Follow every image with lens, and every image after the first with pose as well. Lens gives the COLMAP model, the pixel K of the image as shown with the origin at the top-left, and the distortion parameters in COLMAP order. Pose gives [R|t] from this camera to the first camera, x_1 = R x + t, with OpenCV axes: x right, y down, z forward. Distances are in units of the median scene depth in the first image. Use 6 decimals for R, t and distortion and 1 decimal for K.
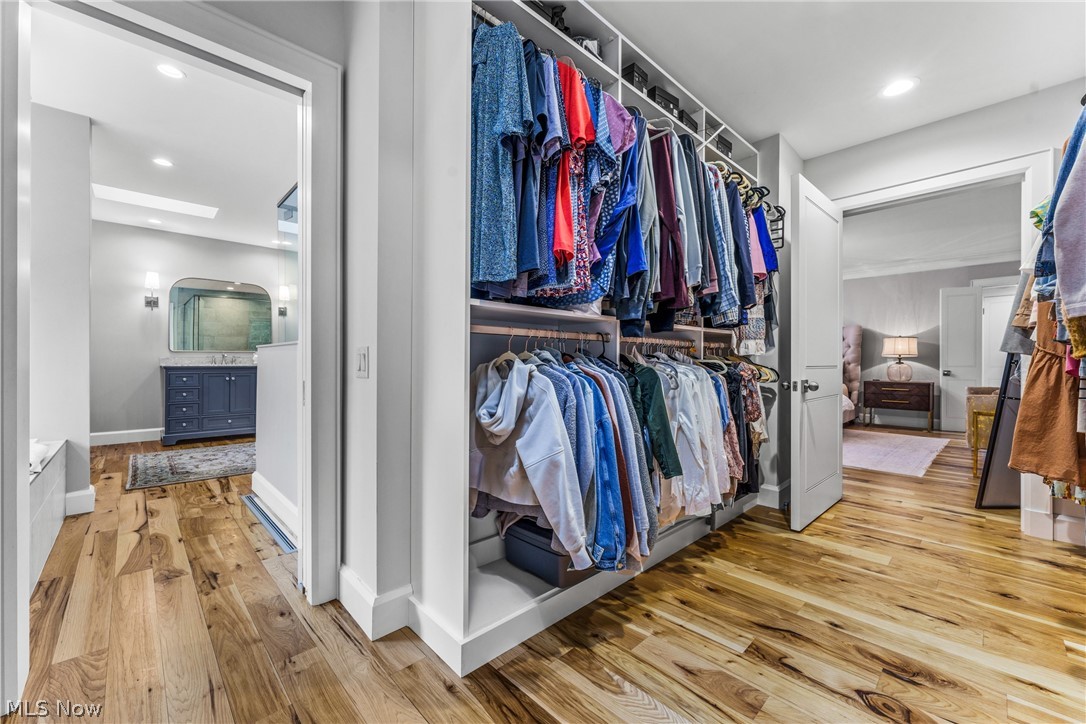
lens RADIAL K [[433.5, 0, 543.0], [0, 433.5, 362.0], [0, 0, 1]] dist [0.000643, -0.000012]
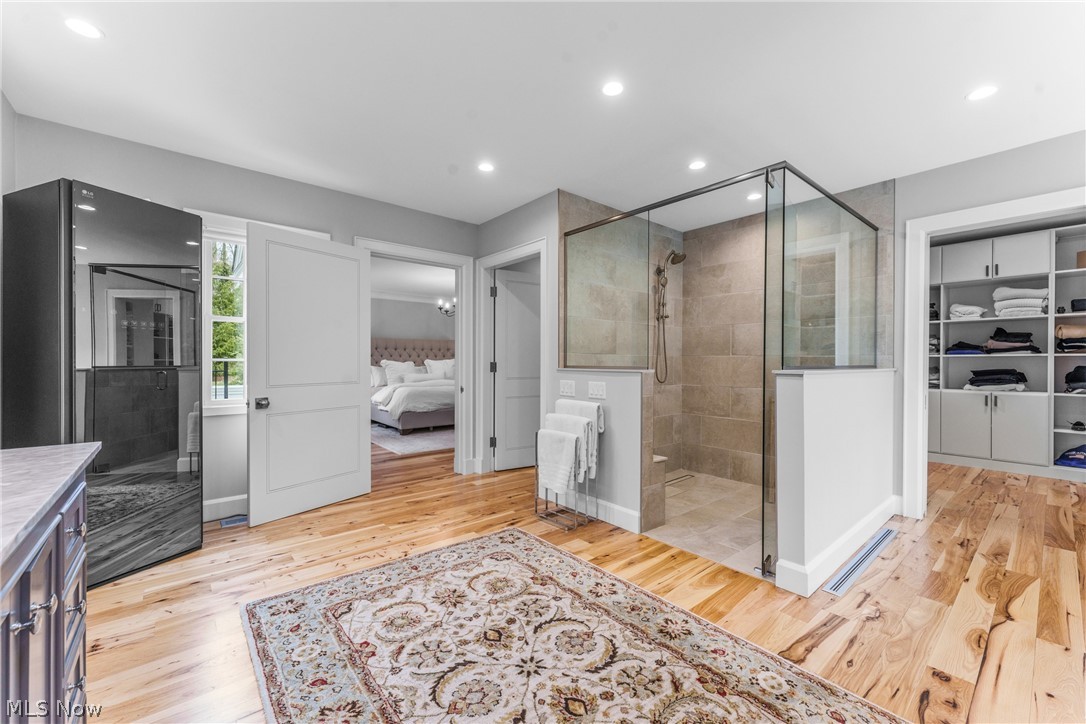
lens RADIAL K [[433.5, 0, 543.0], [0, 433.5, 362.0], [0, 0, 1]] dist [0.000643, -0.000012]
pose [[0.058573, -0.005951, 0.998265, -2.073689], [-0.002914, 0.999977, 0.006132, -0.085606], [-0.998279, -0.003268, 0.058554, 2.112122]]
